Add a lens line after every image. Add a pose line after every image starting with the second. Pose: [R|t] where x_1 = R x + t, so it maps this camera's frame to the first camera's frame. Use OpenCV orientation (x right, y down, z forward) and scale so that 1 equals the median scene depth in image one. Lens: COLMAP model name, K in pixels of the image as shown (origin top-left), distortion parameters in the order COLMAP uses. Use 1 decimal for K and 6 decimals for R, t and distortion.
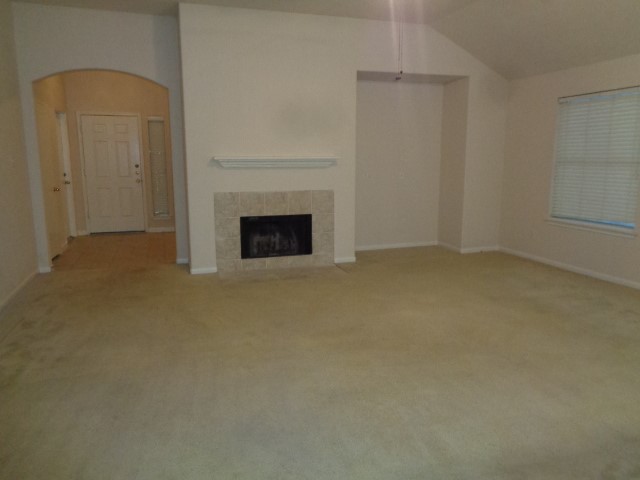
lens RADIAL K [[471.2, 0, 320.0], [0, 471.2, 240.0], [0, 0, 1]] dist [0.002709, 0.003521]
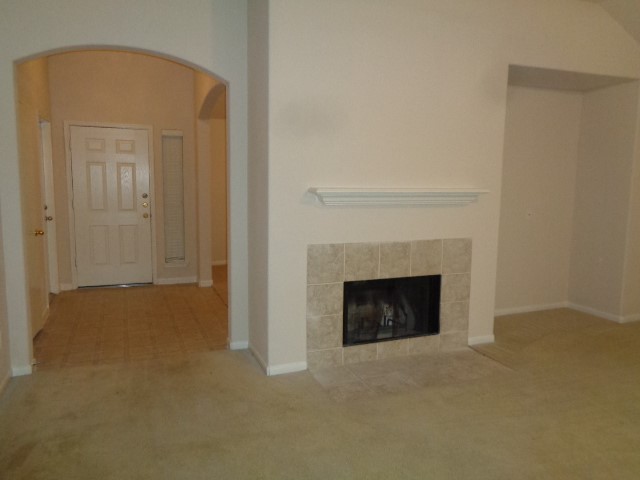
lens RADIAL K [[471.2, 0, 320.0], [0, 471.2, 240.0], [0, 0, 1]] dist [0.002709, 0.003521]
pose [[0.997283, 0.002849, 0.073609, -0.237519], [0.000936, 0.998681, -0.051329, -0.069481], [-0.073658, 0.051259, 0.995965, 0.346023]]
